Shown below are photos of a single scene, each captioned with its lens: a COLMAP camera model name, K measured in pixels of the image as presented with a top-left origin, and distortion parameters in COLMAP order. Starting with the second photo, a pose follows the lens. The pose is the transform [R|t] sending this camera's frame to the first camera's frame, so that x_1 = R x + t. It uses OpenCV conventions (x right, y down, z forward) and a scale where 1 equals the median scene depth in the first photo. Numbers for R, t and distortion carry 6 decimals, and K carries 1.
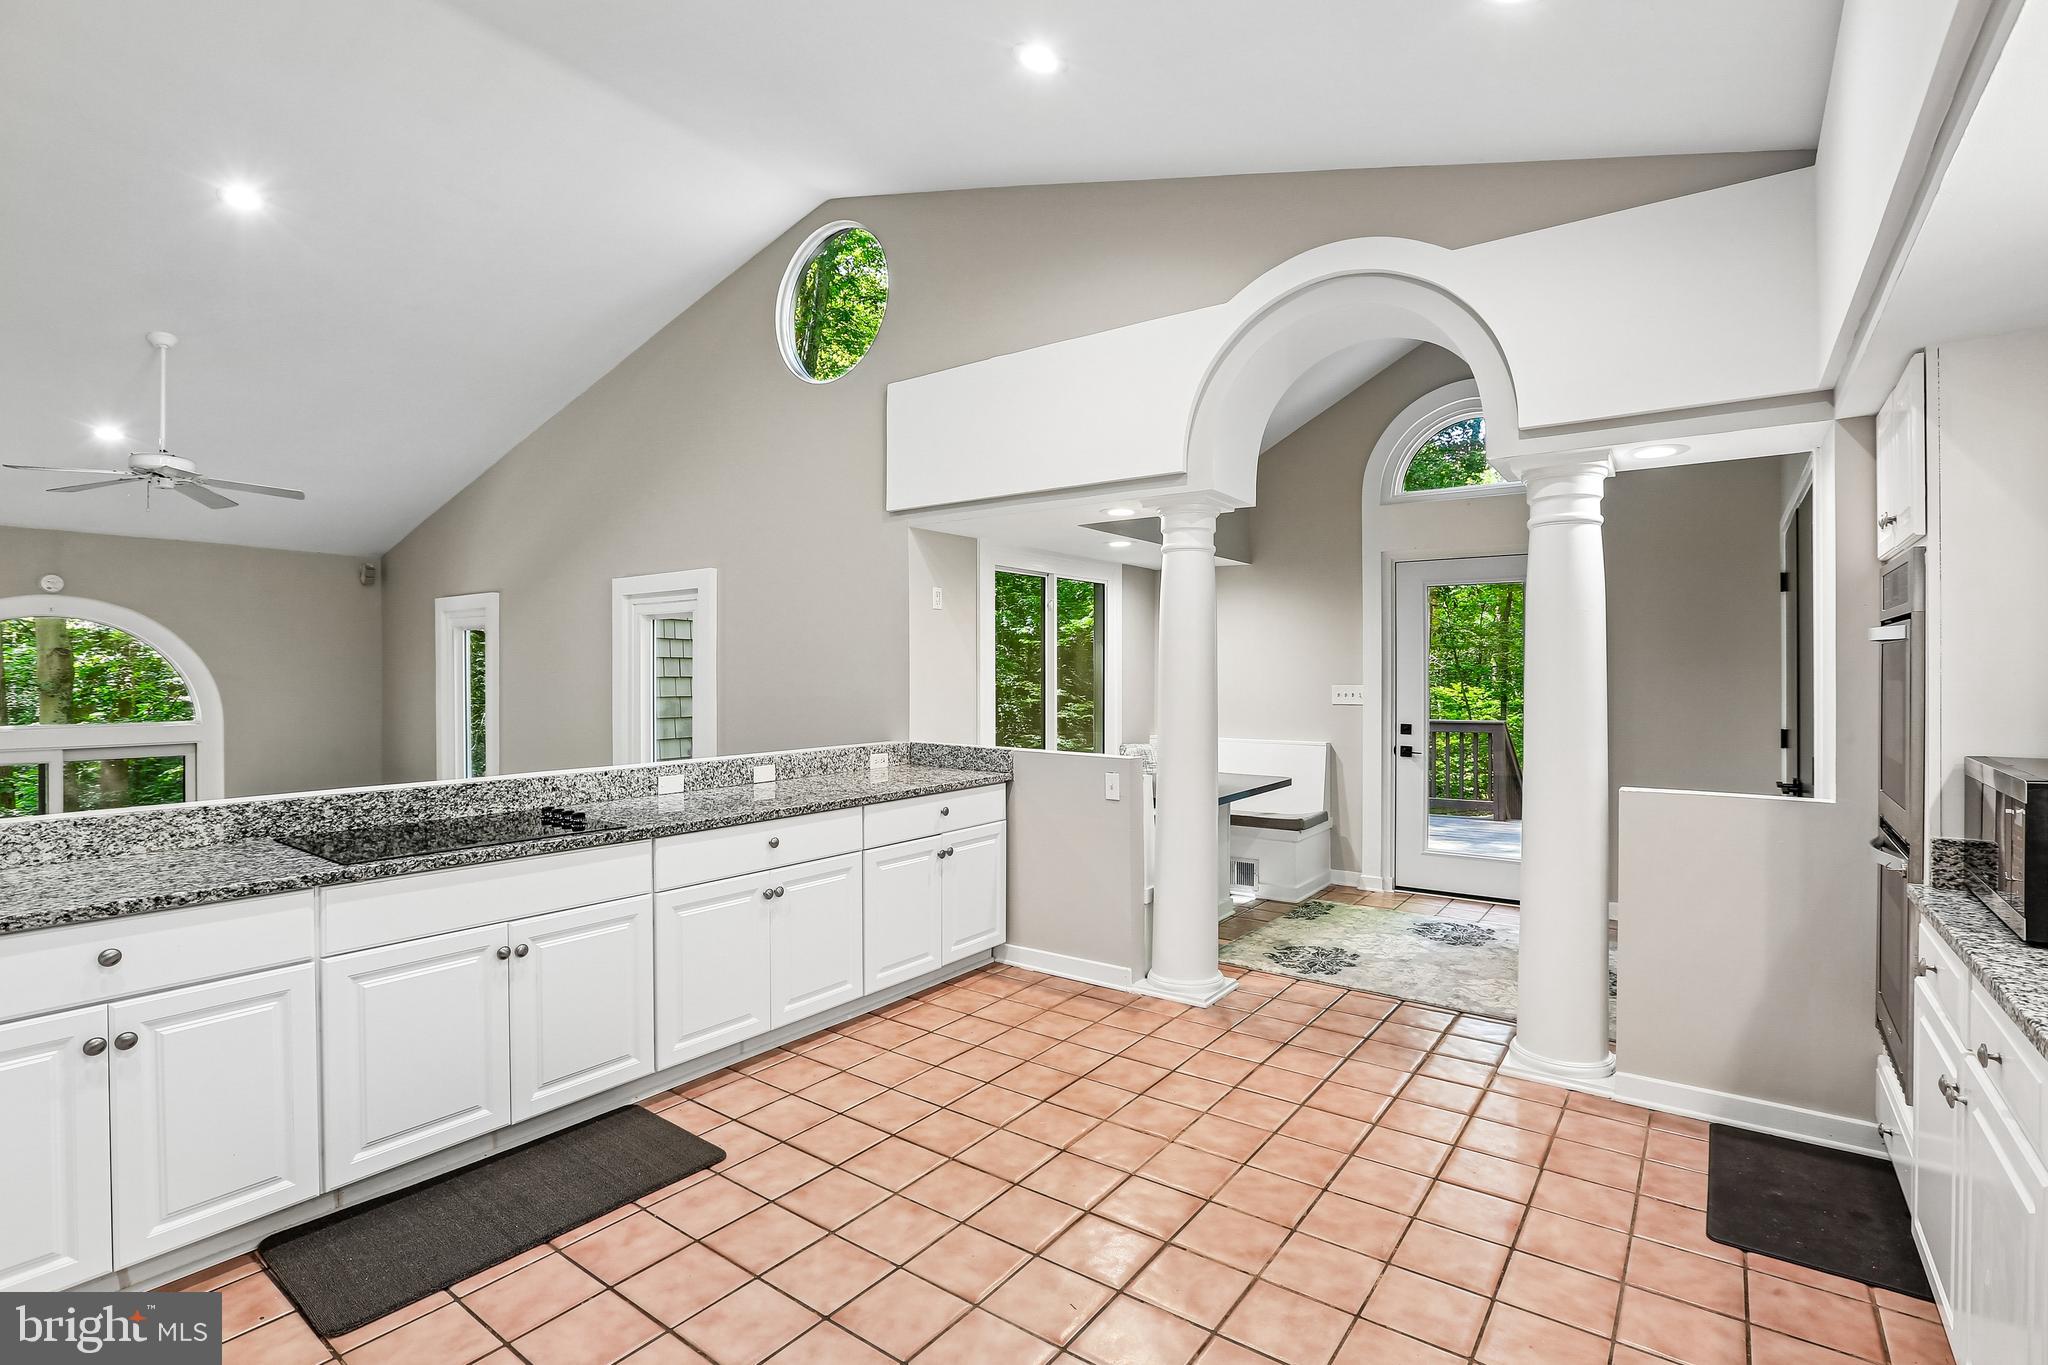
lens RADIAL K [[967.0, 0, 1017.9], [0, 967.0, 663.9], [0, 0, 1]] dist [-0.054169, 0.023110]
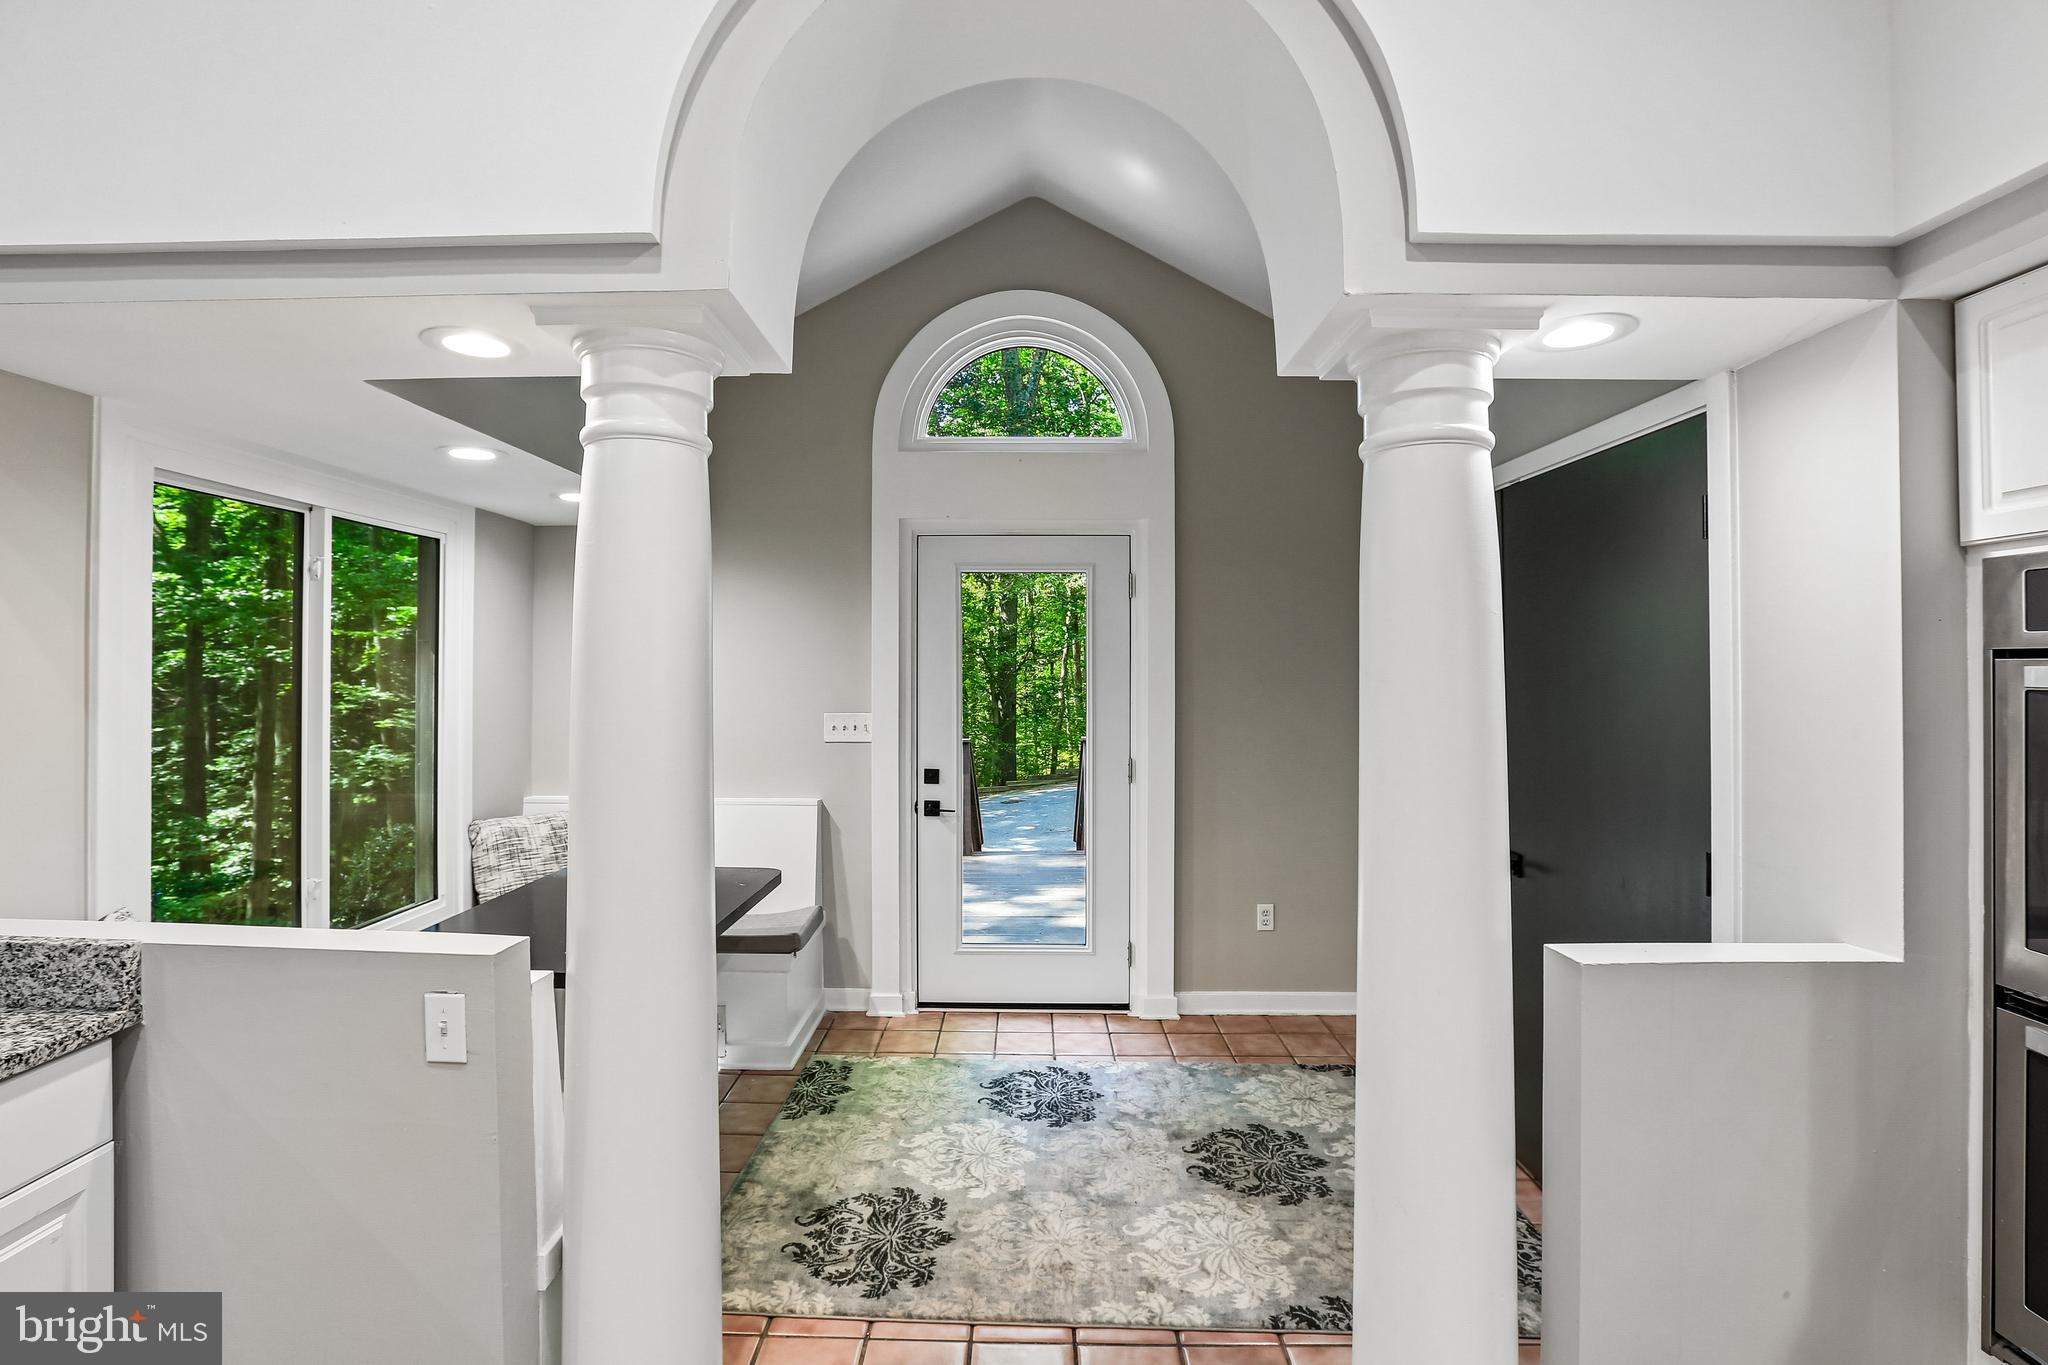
lens RADIAL K [[967.0, 0, 1017.9], [0, 967.0, 663.9], [0, 0, 1]] dist [-0.054169, 0.023110]
pose [[0.809881, 0.006716, 0.586556, 0.064090], [-0.007840, 0.999969, -0.000626, -0.021166], [-0.586542, -0.004092, 0.809909, 0.596277]]
